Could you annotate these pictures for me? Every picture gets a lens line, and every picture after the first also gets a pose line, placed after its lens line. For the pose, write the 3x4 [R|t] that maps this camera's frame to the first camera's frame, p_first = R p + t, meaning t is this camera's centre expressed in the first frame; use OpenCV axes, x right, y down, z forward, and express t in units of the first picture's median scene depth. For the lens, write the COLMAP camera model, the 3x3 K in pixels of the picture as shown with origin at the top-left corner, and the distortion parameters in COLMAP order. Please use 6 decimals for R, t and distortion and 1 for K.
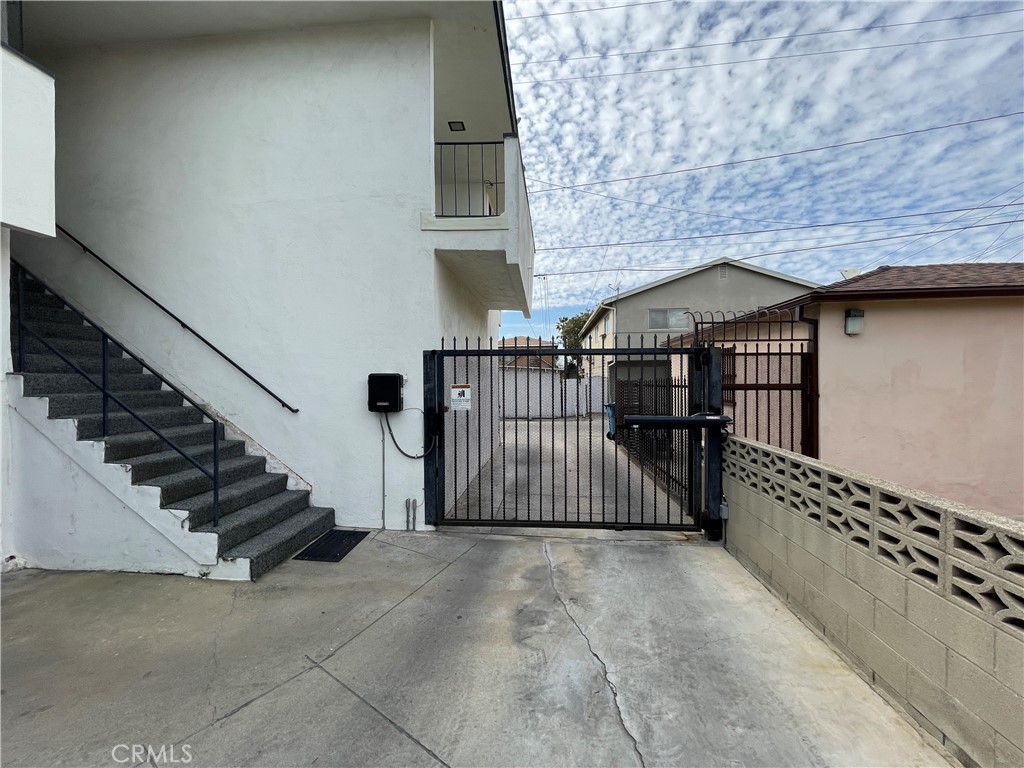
lens RADIAL K [[412.6, 0, 511.8], [0, 412.6, 381.6], [0, 0, 1]] dist [-0.000587, -0.000498]
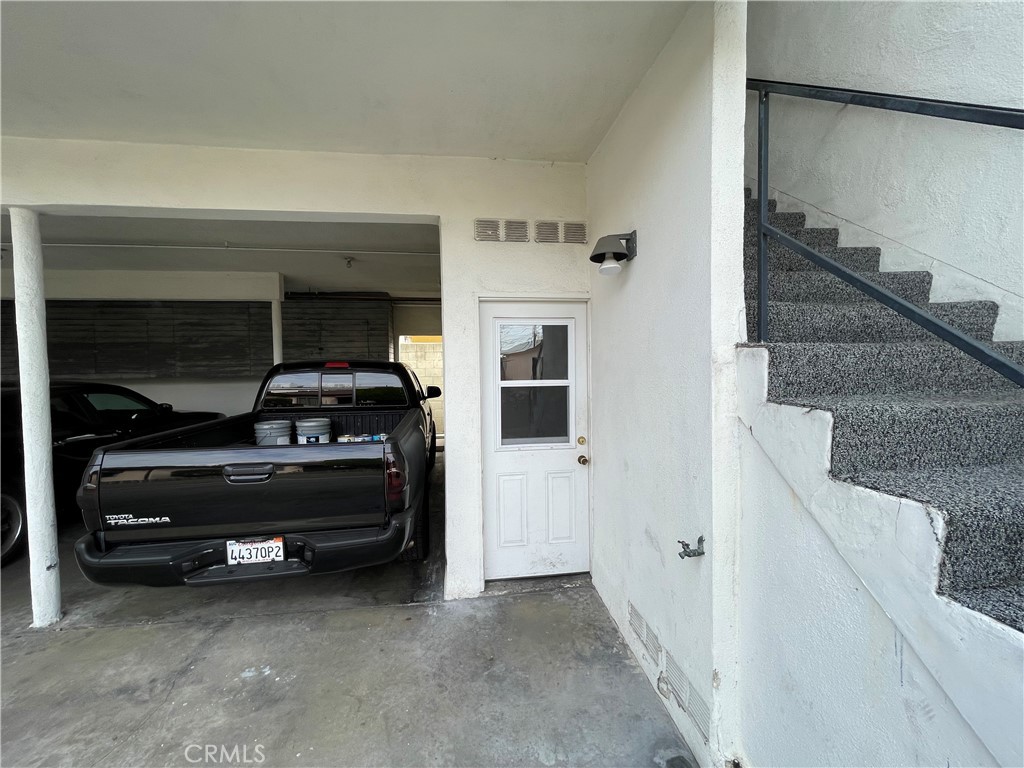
lens RADIAL K [[412.6, 0, 511.8], [0, 412.6, 381.6], [0, 0, 1]] dist [-0.000587, -0.000498]
pose [[0.218005, 0.042668, -0.975014, -0.667341], [0.004952, 0.998983, 0.044824, -0.001629], [0.975935, -0.014600, 0.217572, 0.526777]]
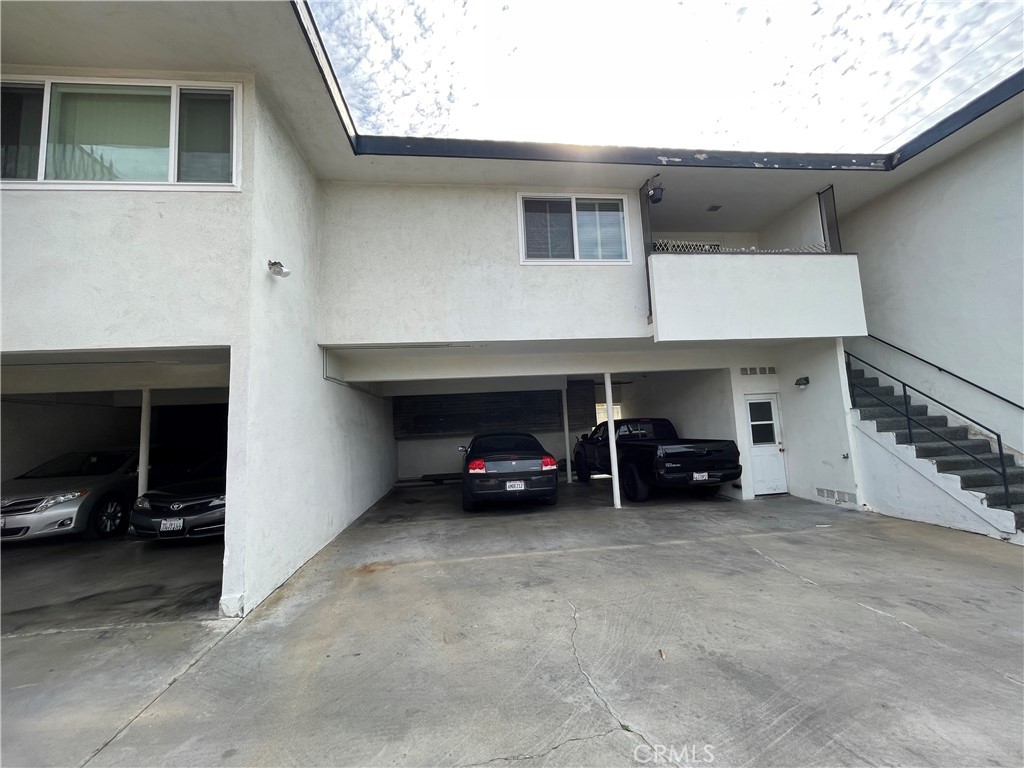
lens RADIAL K [[412.6, 0, 511.8], [0, 412.6, 381.6], [0, 0, 1]] dist [-0.000587, -0.000498]
pose [[0.203803, -0.104902, -0.973376, 0.296635], [0.040696, 0.994291, -0.098636, -0.016034], [0.978166, -0.019510, 0.206908, -0.778754]]
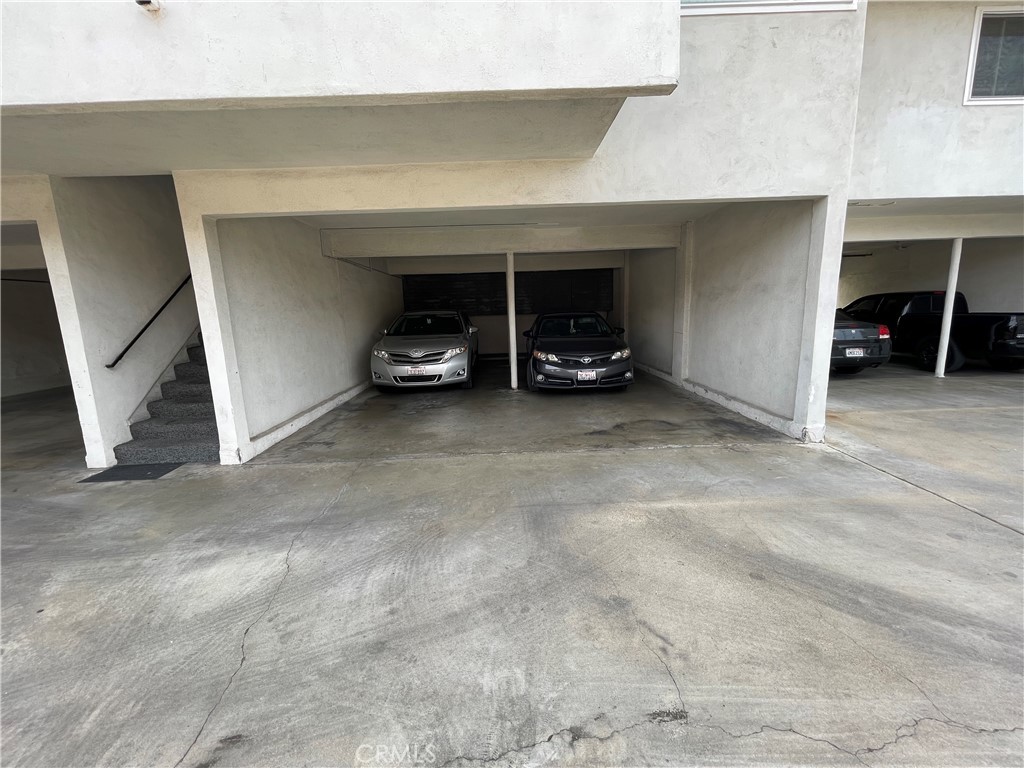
lens RADIAL K [[412.6, 0, 511.8], [0, 412.6, 381.6], [0, 0, 1]] dist [-0.000587, -0.000498]
pose [[0.110365, 0.174469, -0.978458, 0.178986], [0.025592, 0.983647, 0.178281, 0.014037], [0.993562, -0.044717, 0.104095, -2.008983]]
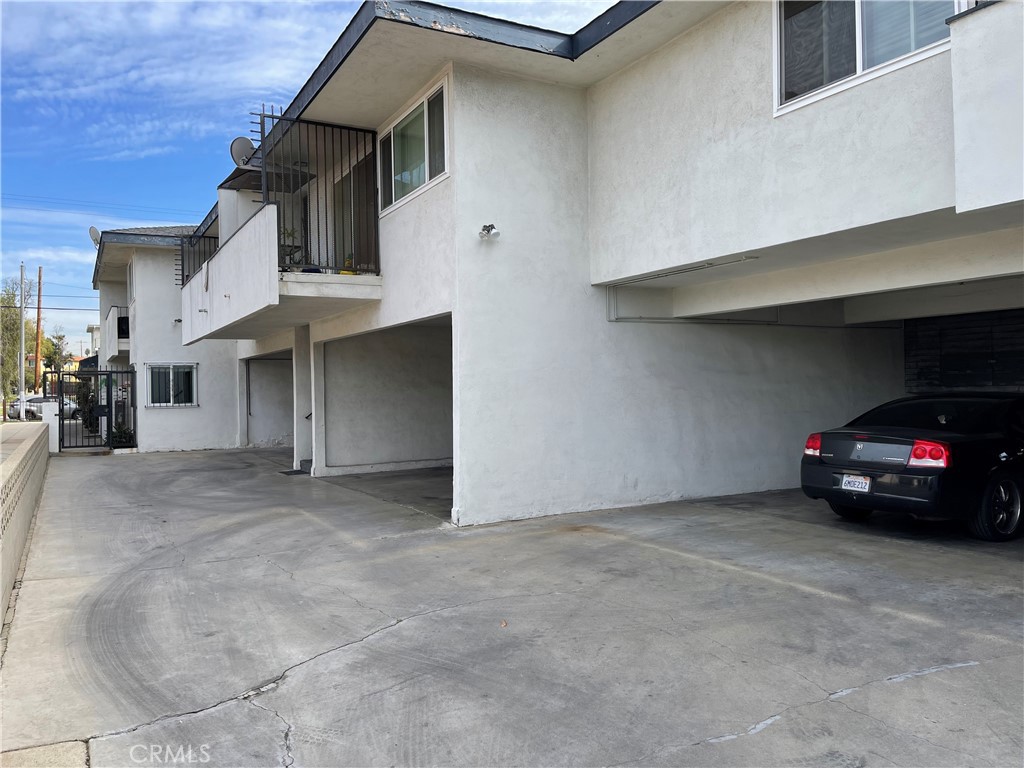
lens RADIAL K [[773.2, 0, 509.5], [0, 773.2, 381.0], [0, 0, 1]] dist [0.067018, -0.086556]
pose [[-0.824516, 0.015833, -0.565617, 0.343291], [0.019964, 0.999800, -0.001115, -0.017496], [0.565486, -0.012212, -0.824667, 0.606673]]
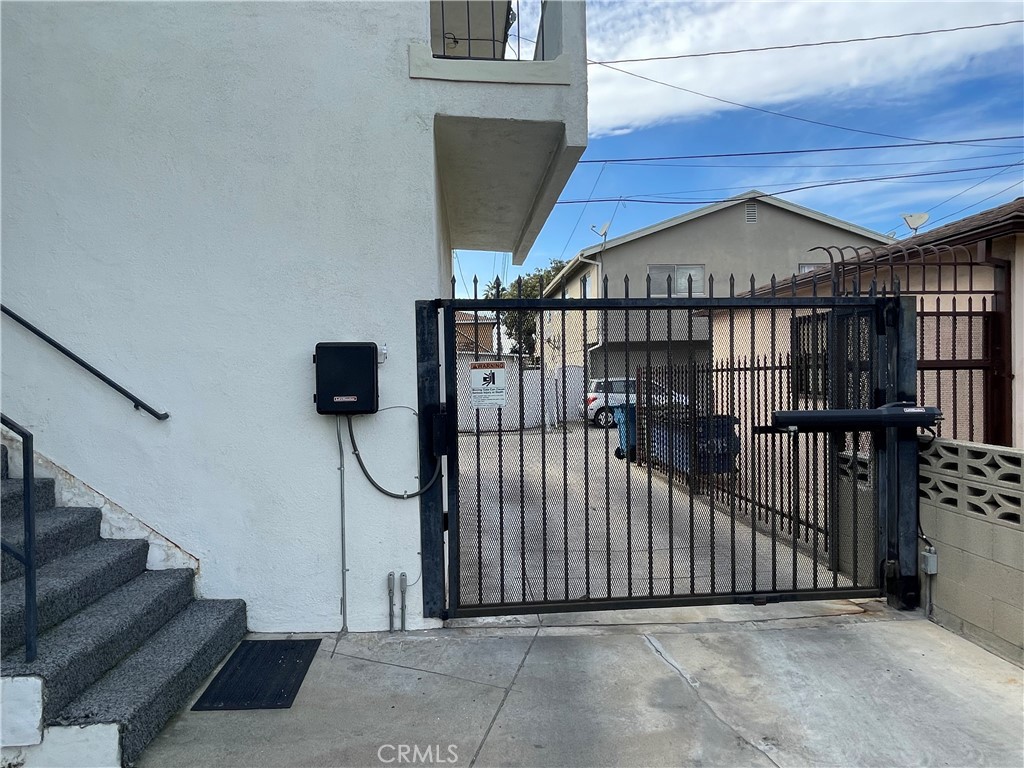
lens RADIAL K [[619.8, 0, 512.0], [0, 619.8, 384.0], [0, 0, 1]] dist [-0.000194, 0.002030]
pose [[0.987180, -0.013951, 0.159002, -0.222619], [0.012800, 0.999884, 0.008261, 0.030410], [-0.159099, -0.006120, 0.987244, 0.171780]]
